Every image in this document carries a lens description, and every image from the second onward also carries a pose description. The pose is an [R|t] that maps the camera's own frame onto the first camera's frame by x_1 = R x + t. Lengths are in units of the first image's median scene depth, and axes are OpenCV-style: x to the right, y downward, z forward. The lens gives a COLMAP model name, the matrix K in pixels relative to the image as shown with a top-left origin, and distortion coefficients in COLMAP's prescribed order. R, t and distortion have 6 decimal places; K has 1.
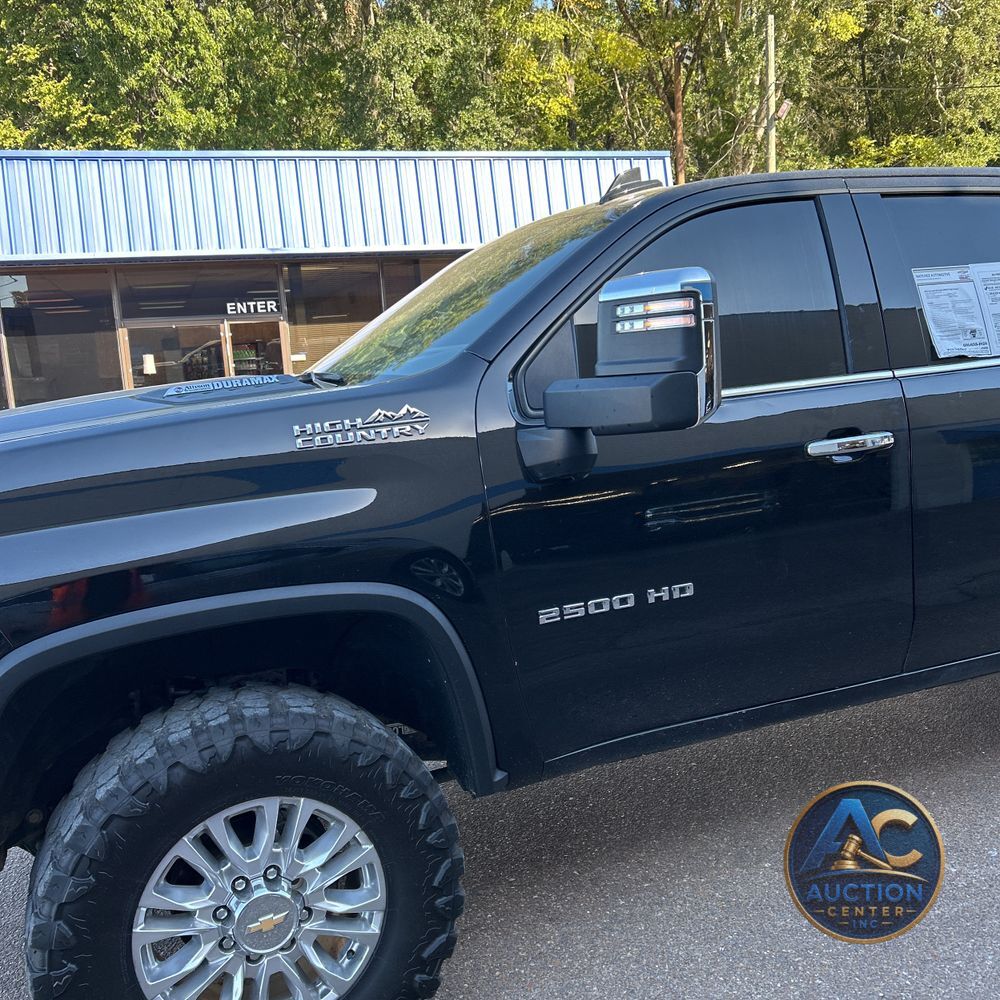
lens RADIAL K [[1016.6, 0, 500.0], [0, 1016.6, 500.0], [0, 0, 1]] dist [0.027479, -0.015828]
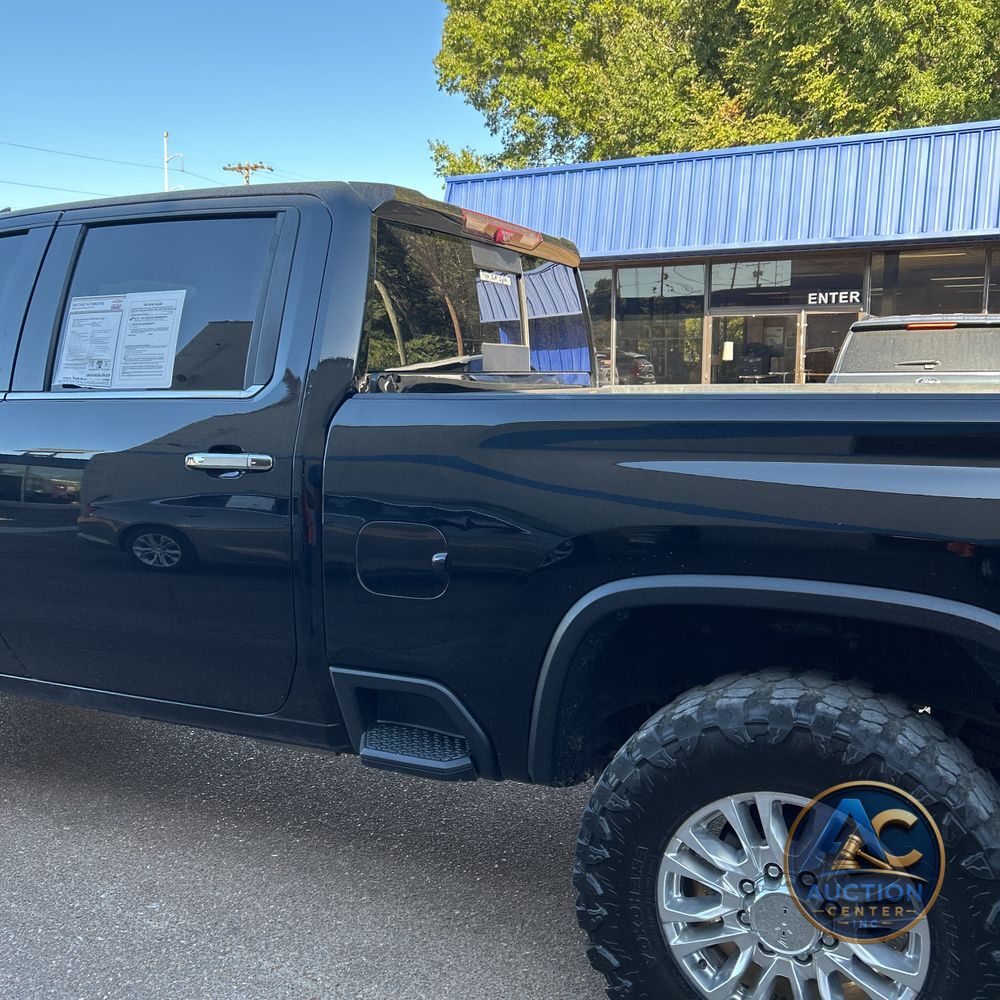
lens RADIAL K [[1008.4, 0, 512.0], [0, 1008.4, 508.5], [0, 0, 1]] dist [0.016229, 0.023150]
pose [[0.686195, 0.165915, -0.708243, 0.254092], [-0.146420, 0.985216, 0.088938, -0.029949], [0.712529, 0.042672, 0.700344, 0.106137]]
